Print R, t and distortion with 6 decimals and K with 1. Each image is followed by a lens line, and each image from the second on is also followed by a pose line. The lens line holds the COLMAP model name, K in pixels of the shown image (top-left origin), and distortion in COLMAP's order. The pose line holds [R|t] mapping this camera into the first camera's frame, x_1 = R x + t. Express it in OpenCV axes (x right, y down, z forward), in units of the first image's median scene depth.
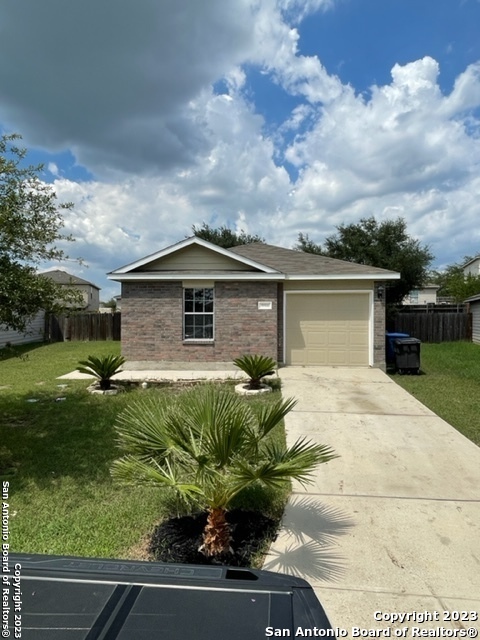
lens RADIAL K [[421.1, 0, 240.0], [0, 421.1, 320.0], [0, 0, 1]] dist [-0.003957, -0.001316]
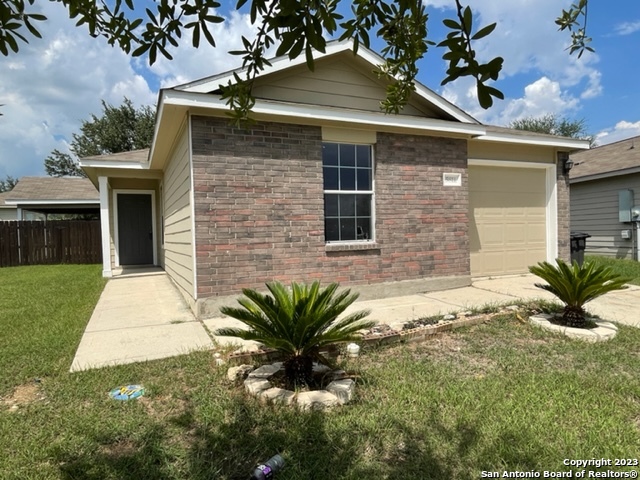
lens RADIAL K [[421.1, 0, 320.0], [0, 421.1, 240.0], [0, 0, 1]] dist [-0.003957, -0.001316]
pose [[0.873412, -0.034616, 0.485749, -0.384448], [0.036052, 0.999329, 0.006392, 0.038978], [-0.485645, 0.011930, 0.874075, 0.563747]]
